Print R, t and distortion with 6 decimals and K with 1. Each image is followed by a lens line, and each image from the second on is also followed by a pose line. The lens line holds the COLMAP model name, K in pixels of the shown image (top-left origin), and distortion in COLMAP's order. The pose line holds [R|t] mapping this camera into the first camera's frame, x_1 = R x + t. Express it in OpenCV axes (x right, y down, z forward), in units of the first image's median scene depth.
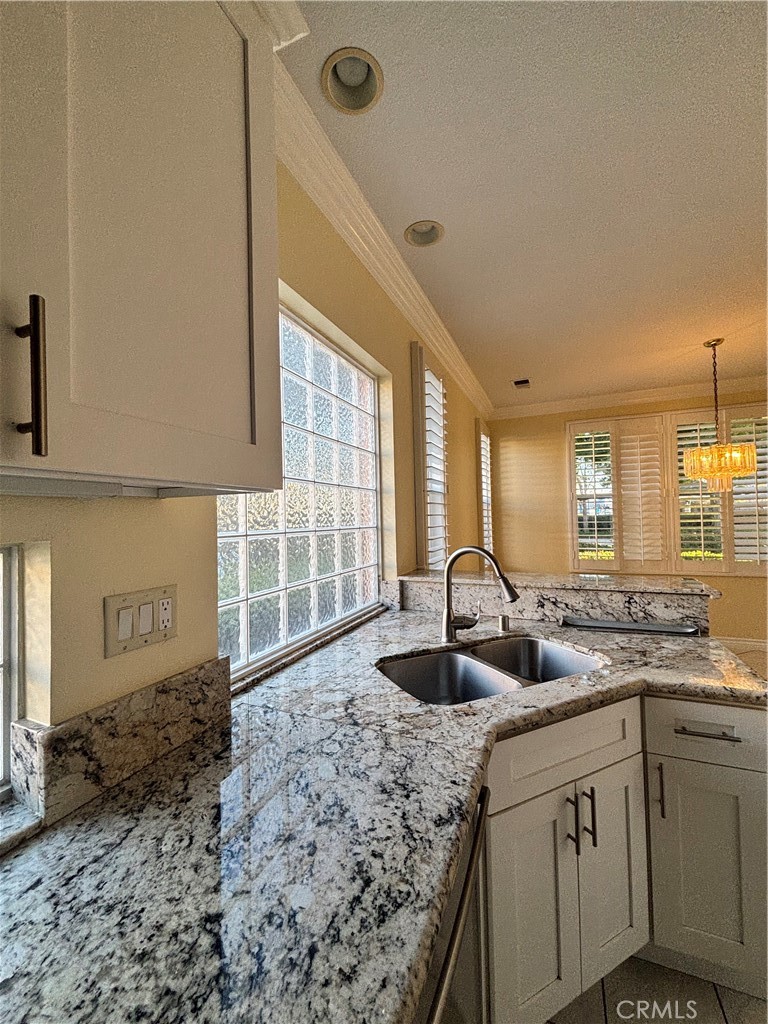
lens RADIAL K [[417.7, 0, 389.2], [0, 417.7, 513.2], [0, 0, 1]] dist [0.001496, -0.001453]
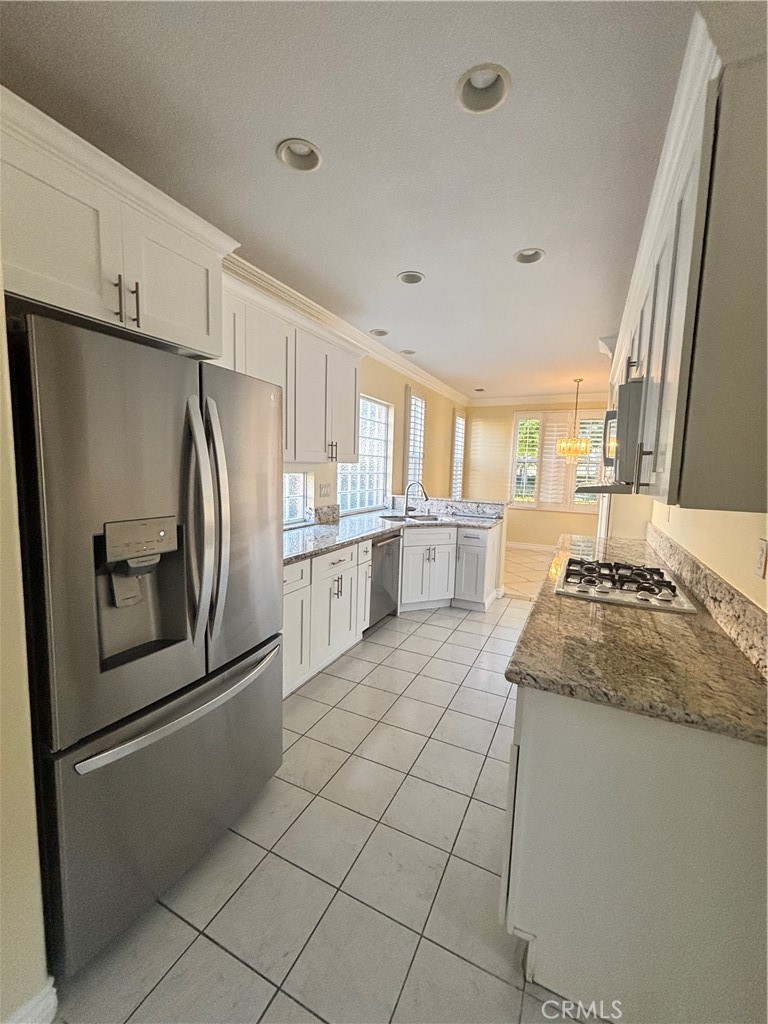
lens RADIAL K [[417.7, 0, 381.6], [0, 417.7, 514.4], [0, 0, 1]] dist [0.001496, -0.001453]
pose [[0.996241, 0.057389, -0.064888, 0.122788], [-0.048677, 0.990492, 0.128668, -0.038437], [0.071655, -0.125025, 0.989563, -1.338408]]
